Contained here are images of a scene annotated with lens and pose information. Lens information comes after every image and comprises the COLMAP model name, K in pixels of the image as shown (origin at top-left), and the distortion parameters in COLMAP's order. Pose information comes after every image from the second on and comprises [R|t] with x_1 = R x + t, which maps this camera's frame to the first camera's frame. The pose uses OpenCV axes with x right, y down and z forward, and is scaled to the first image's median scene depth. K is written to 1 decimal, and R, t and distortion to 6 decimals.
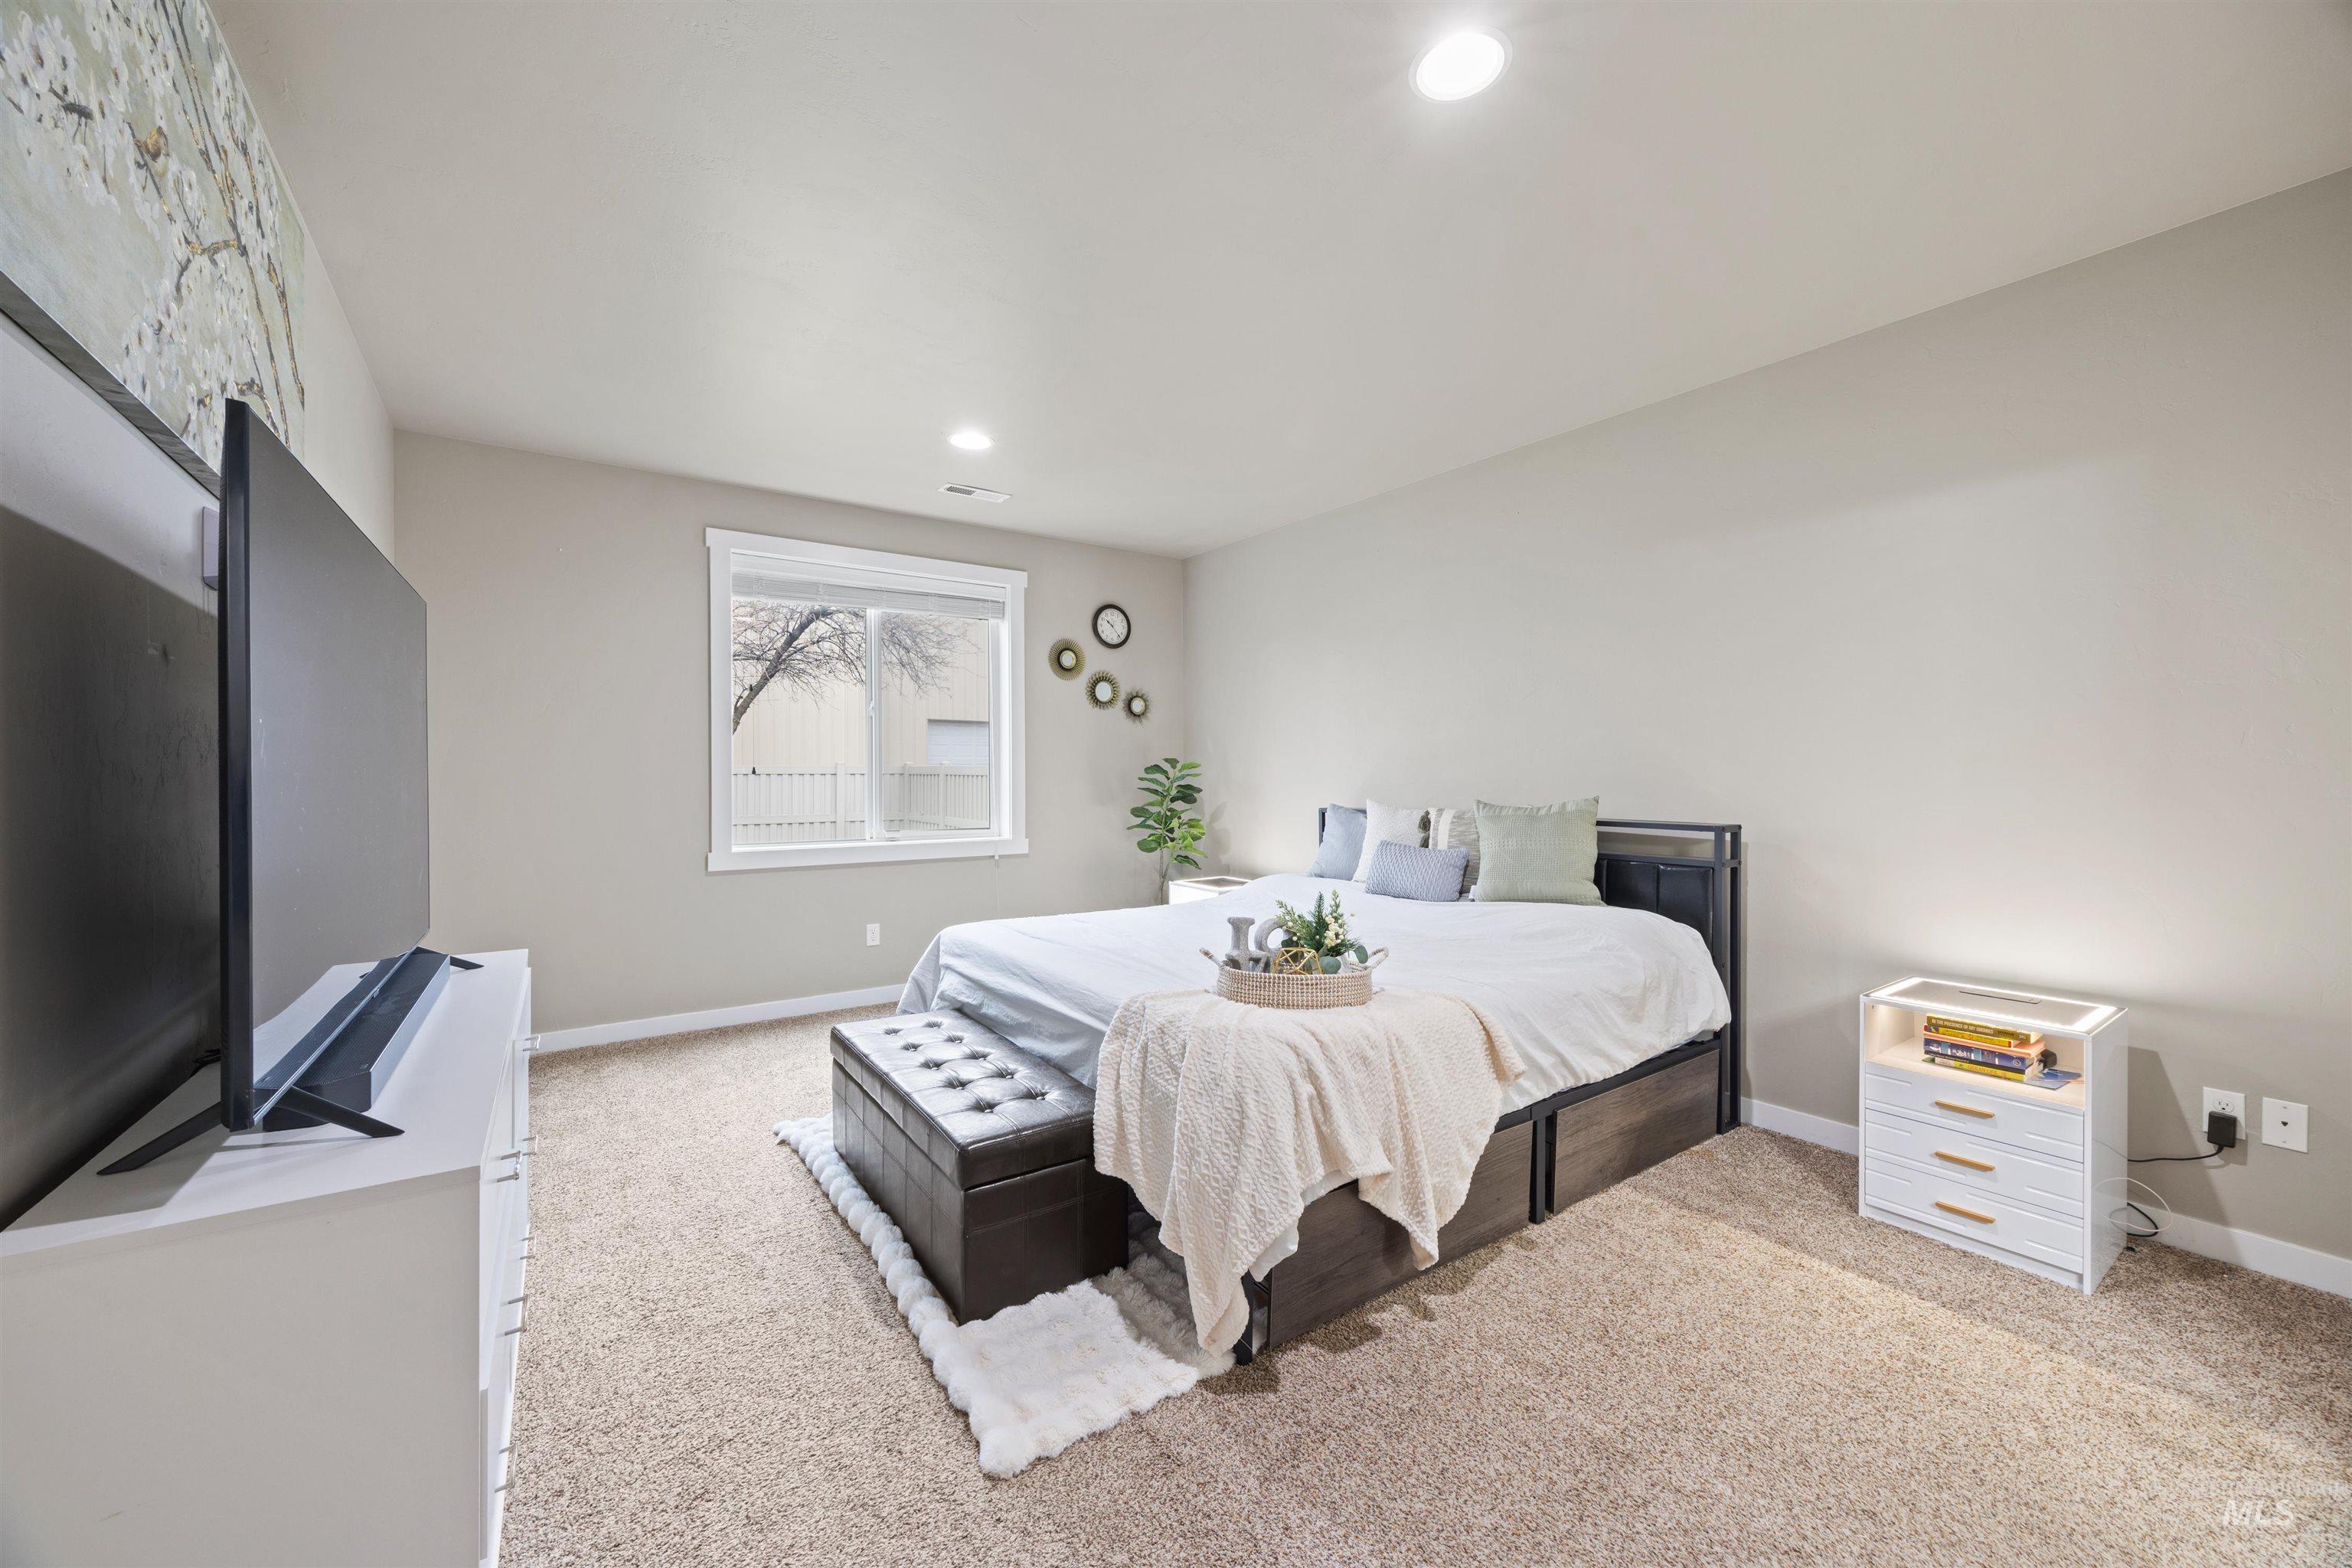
lens RADIAL K [[932.9, 0, 1333.9], [0, 932.9, 776.5], [0, 0, 1]] dist [-0.000630, -0.000019]
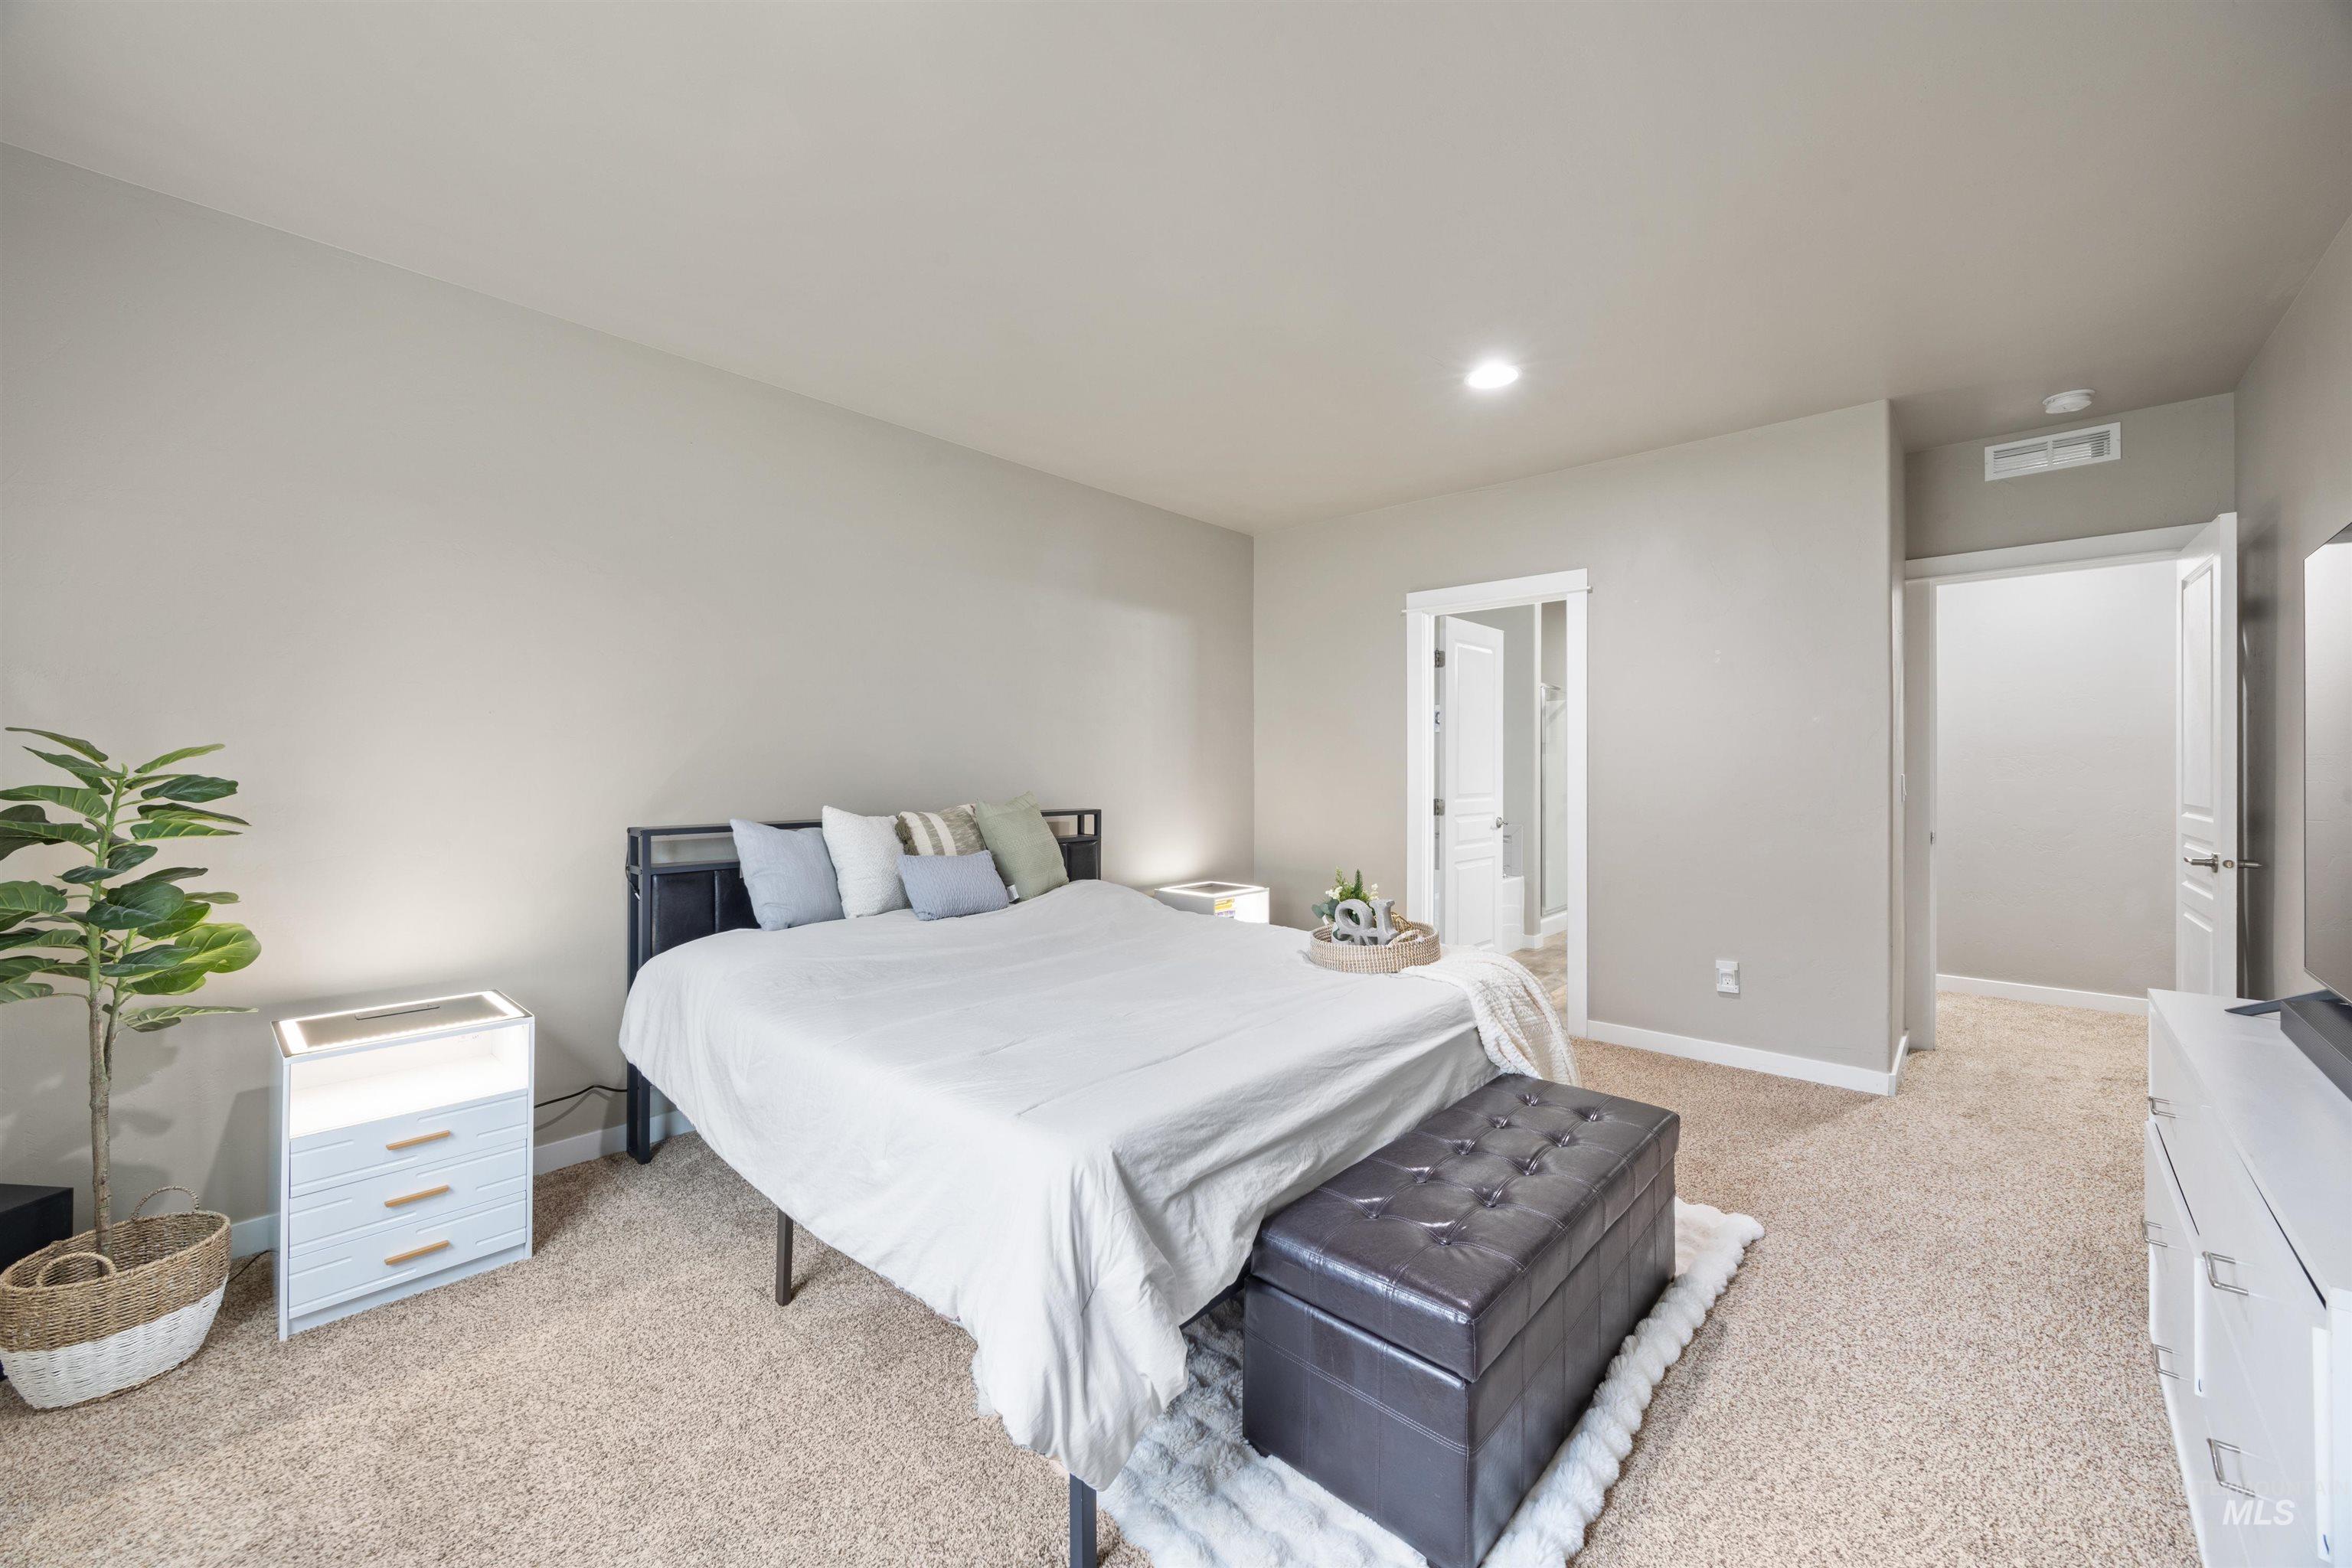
lens RADIAL K [[891.3, 0, 1169.0], [0, 891.3, 778.3], [0, 0, 1]] dist [-0.002180, -0.000049]
pose [[-0.123971, 0.001926, 0.992284, -0.442710], [0.006067, 0.999981, -0.001183, 0.005867], [-0.992267, 0.005874, -0.123981, 0.561822]]
